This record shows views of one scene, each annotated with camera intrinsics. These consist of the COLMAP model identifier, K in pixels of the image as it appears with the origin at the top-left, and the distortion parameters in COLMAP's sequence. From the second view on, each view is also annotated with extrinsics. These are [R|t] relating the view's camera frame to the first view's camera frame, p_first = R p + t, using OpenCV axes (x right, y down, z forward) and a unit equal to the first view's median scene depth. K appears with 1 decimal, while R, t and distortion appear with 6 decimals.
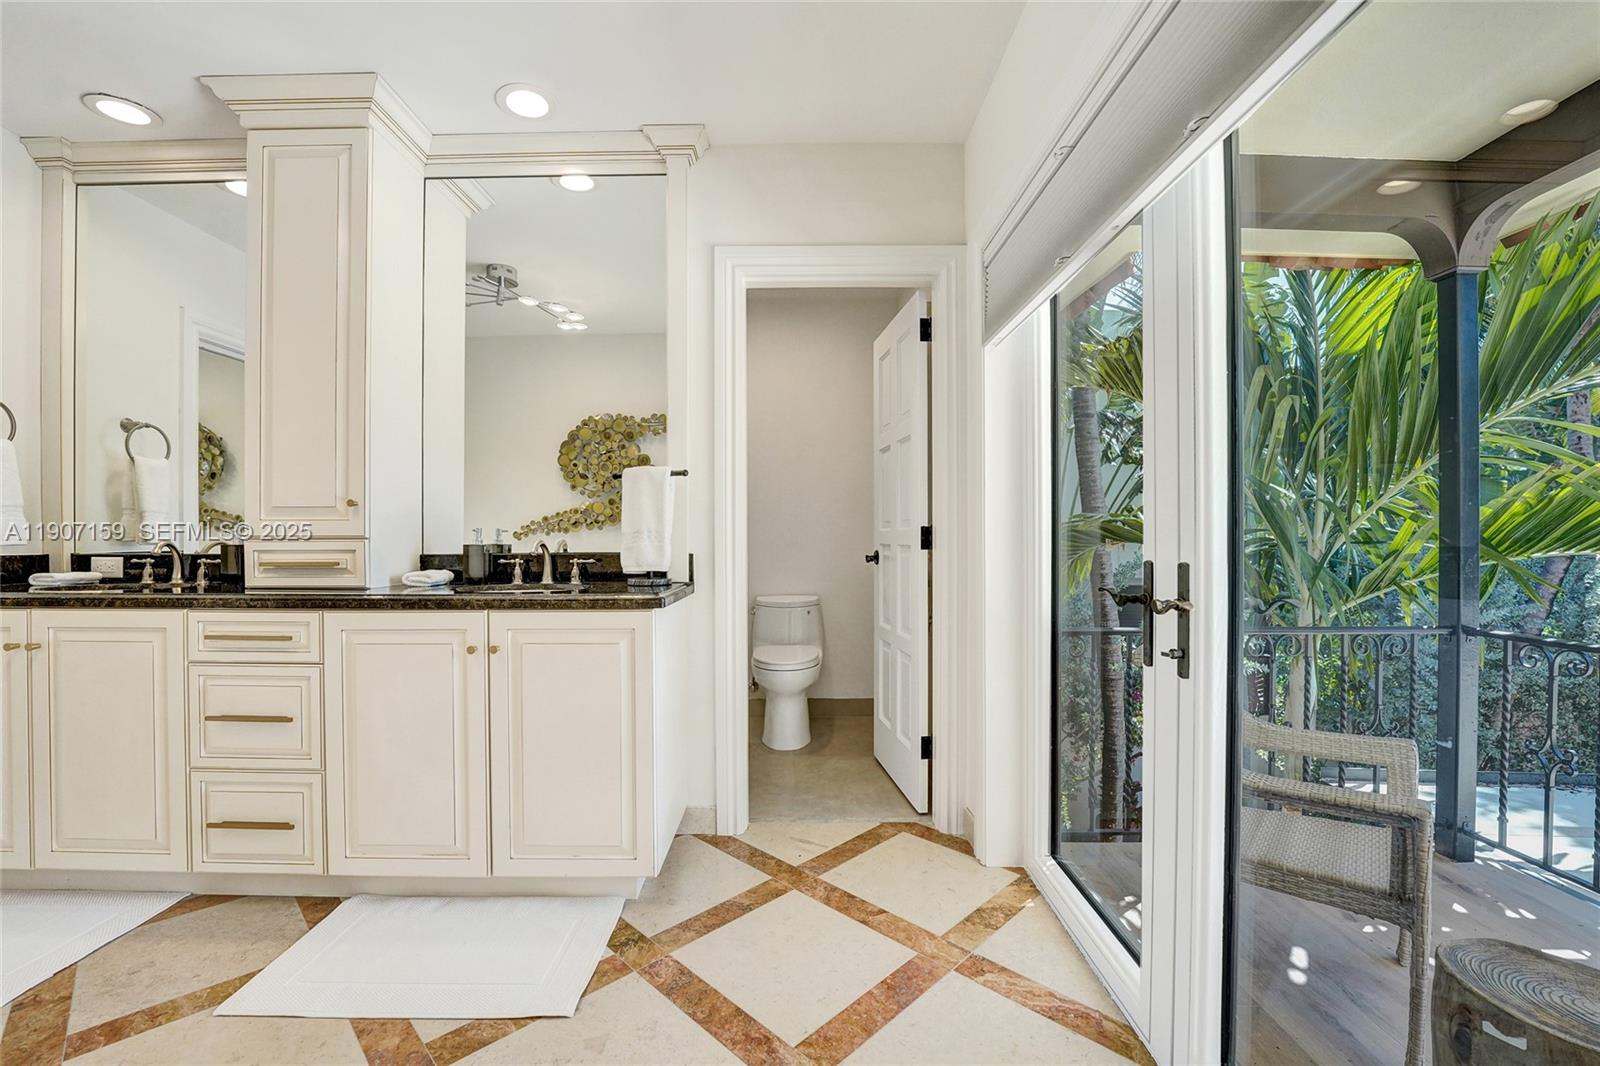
lens RADIAL K [[663.0, 0, 800.0], [0, 663.0, 533.0], [0, 0, 1]] dist [-0.023890, 0.000248]
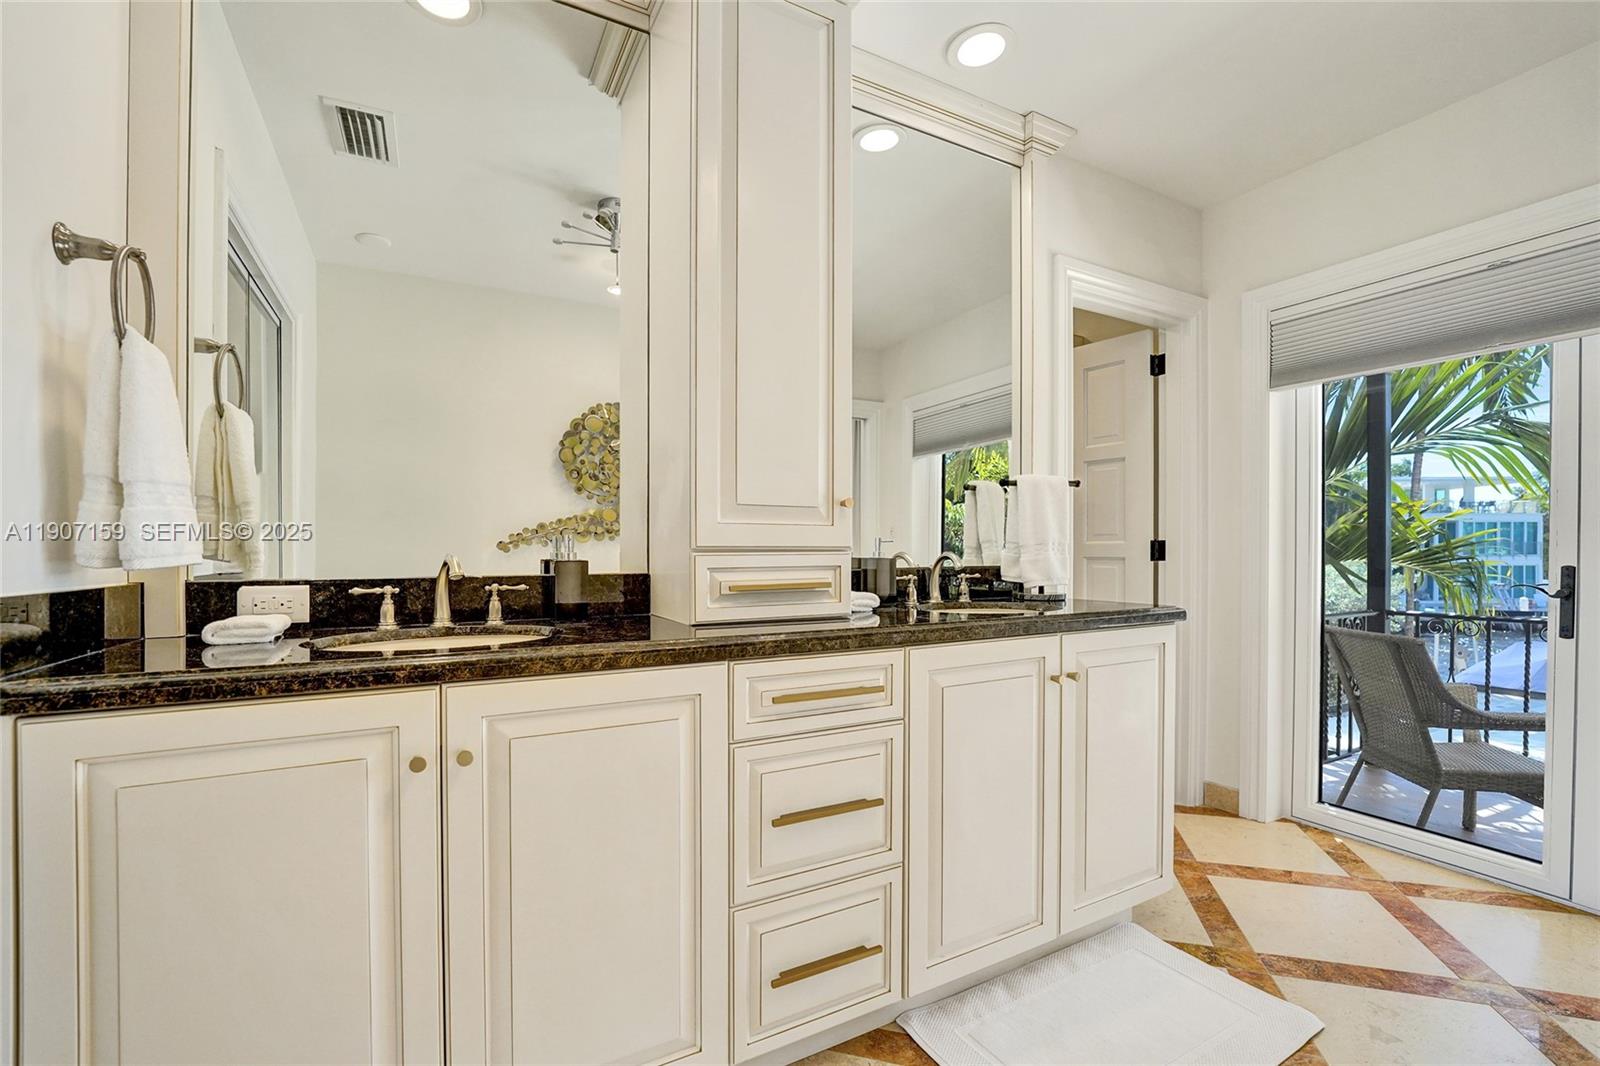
lens RADIAL K [[675.4, 0, 797.3], [0, 675.4, 551.0], [0, 0, 1]] dist [-0.033675, 0.009507]
pose [[0.882546, -0.000976, 0.470226, -1.047328], [0.000202, 0.999999, 0.001695, 0.007984], [-0.470227, -0.001401, 0.882545, 0.336197]]
